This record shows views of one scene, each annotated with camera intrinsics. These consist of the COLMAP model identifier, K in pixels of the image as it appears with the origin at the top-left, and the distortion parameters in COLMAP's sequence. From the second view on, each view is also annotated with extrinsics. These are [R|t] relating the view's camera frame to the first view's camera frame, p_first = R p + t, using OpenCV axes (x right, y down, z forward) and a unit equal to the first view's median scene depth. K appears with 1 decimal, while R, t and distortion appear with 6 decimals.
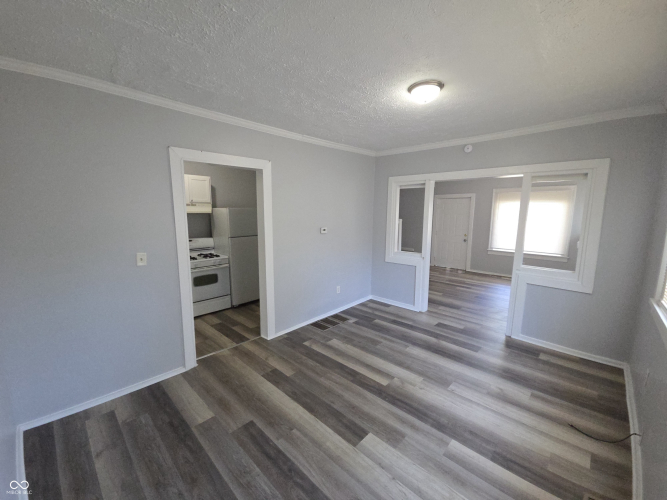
lens RADIAL K [[271.7, 0, 336.2], [0, 271.7, 248.7], [0, 0, 1]] dist [0.000137, -0.000420]
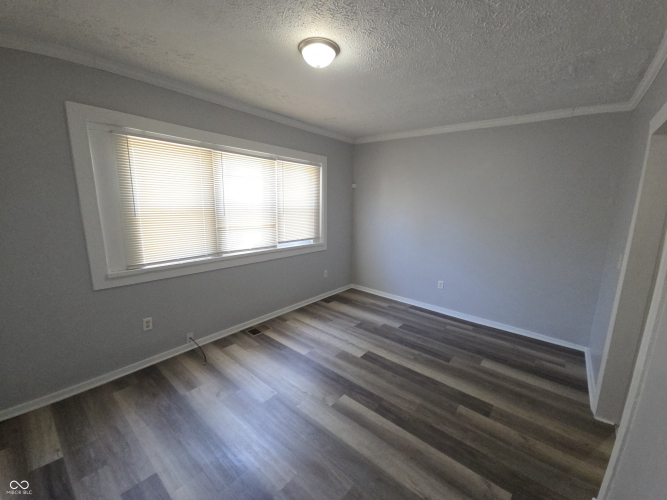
lens RADIAL K [[271.7, 0, 336.2], [0, 271.7, 248.7], [0, 0, 1]] dist [0.000137, -0.000420]
pose [[-0.997592, -0.012872, -0.068147, 0.317496], [-0.032952, 0.952600, 0.302435, -0.264283], [0.061024, 0.303952, -0.950731, 1.976401]]
